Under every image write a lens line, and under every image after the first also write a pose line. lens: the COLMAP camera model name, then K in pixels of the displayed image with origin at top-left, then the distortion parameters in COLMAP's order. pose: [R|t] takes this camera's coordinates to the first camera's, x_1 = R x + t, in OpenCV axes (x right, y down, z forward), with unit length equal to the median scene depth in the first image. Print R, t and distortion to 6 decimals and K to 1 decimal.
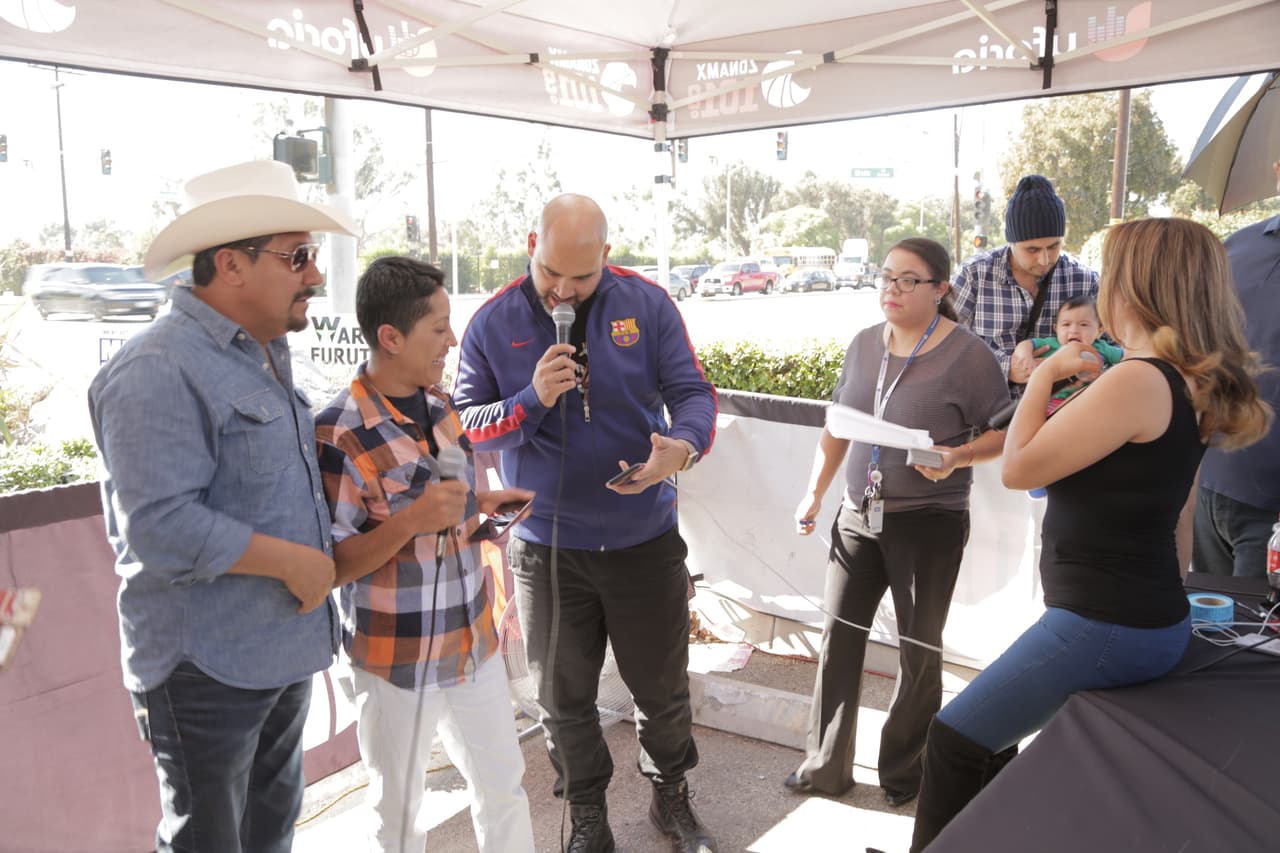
lens RADIAL K [[1104.9, 0, 633.7], [0, 1104.9, 427.2], [0, 0, 1]] dist [-0.031187, 0.015931]
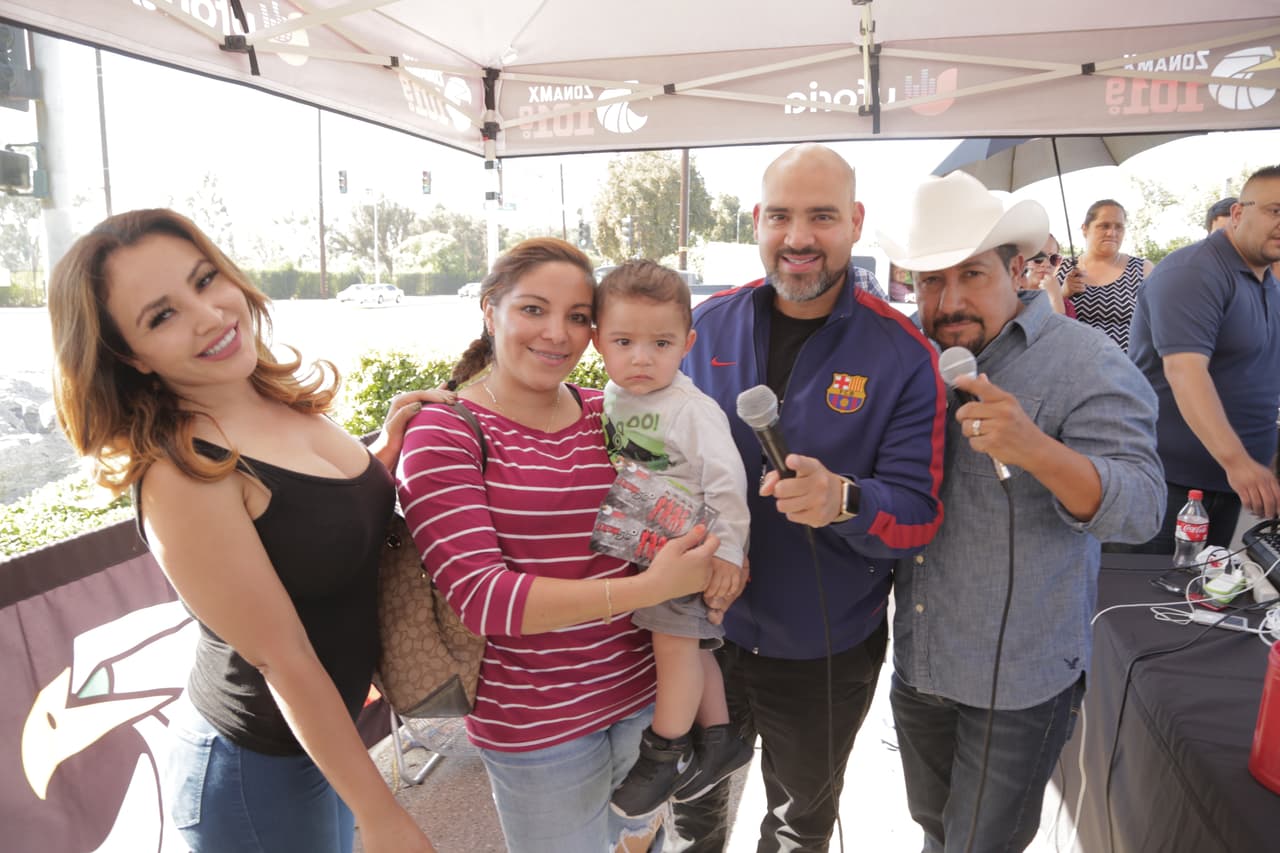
lens RADIAL K [[866.2, 0, 638.4], [0, 866.2, 436.1], [0, 0, 1]] dist [-0.129875, 0.074525]
pose [[0.926389, -0.053394, 0.372763, -0.140214], [0.040255, 0.998266, 0.042948, -0.027712], [-0.374410, -0.024781, 0.926932, 0.186473]]
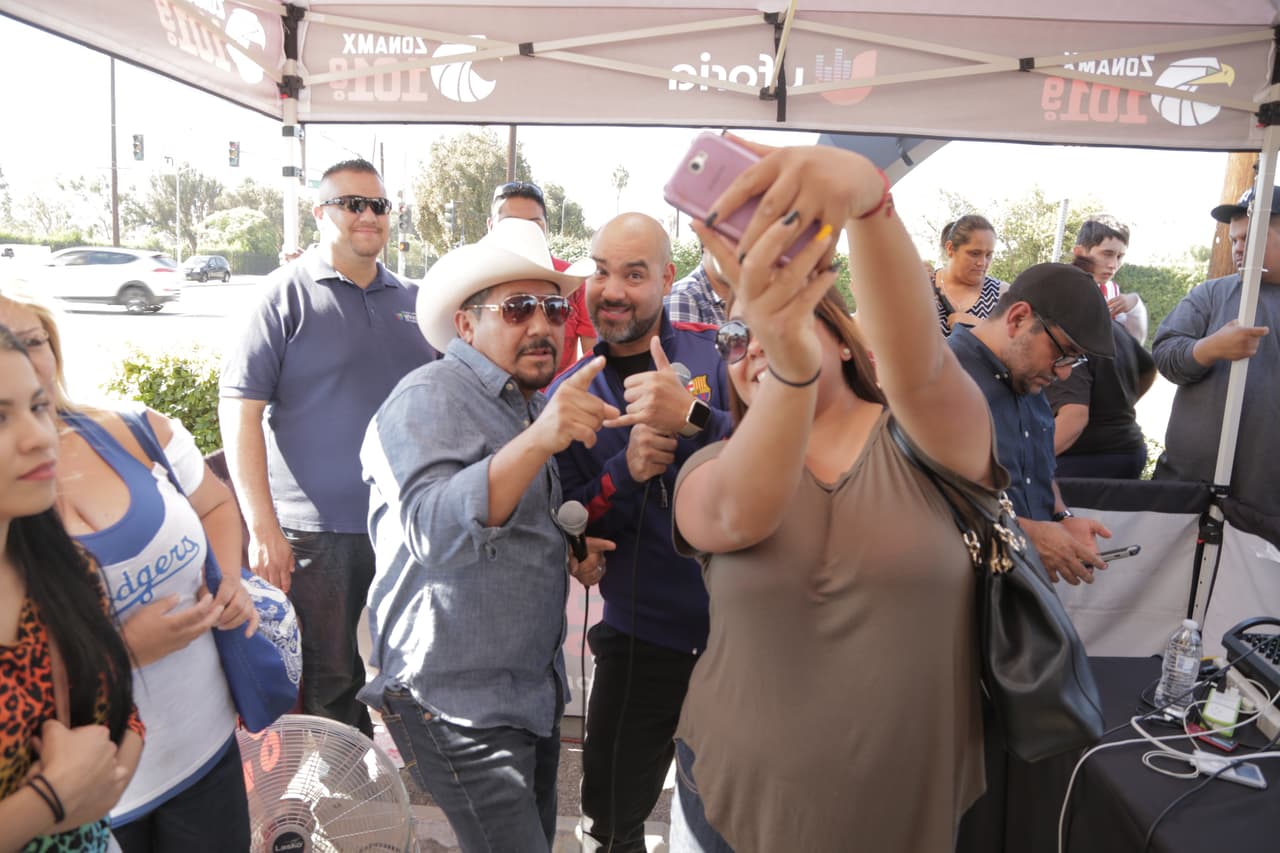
lens RADIAL K [[863.6, 0, 629.7], [0, 863.6, 428.2], [0, 0, 1]] dist [-0.130039, 0.080335]
pose [[0.835184, -0.046533, 0.547998, -0.099150], [0.020971, 0.998384, 0.052817, -0.060529], [-0.549570, -0.032620, 0.834811, 0.319975]]
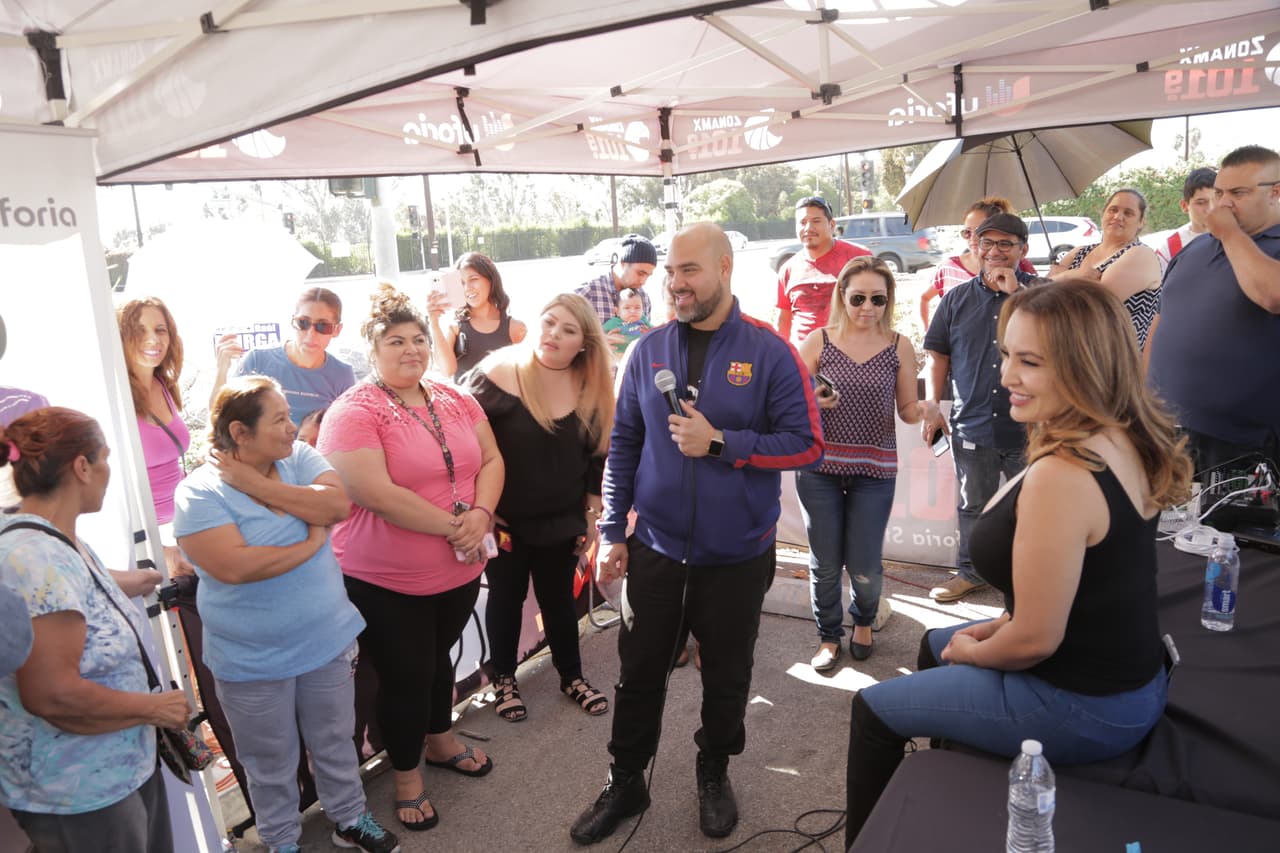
lens RADIAL K [[883.2, 0, 630.0], [0, 883.2, 424.6], [0, 0, 1]] dist [-0.112771, 0.081220]
pose [[0.997460, -0.062533, 0.034093, -0.068201], [0.059940, 0.995573, 0.072398, -0.036643], [-0.038469, -0.070170, 0.996793, -0.066309]]
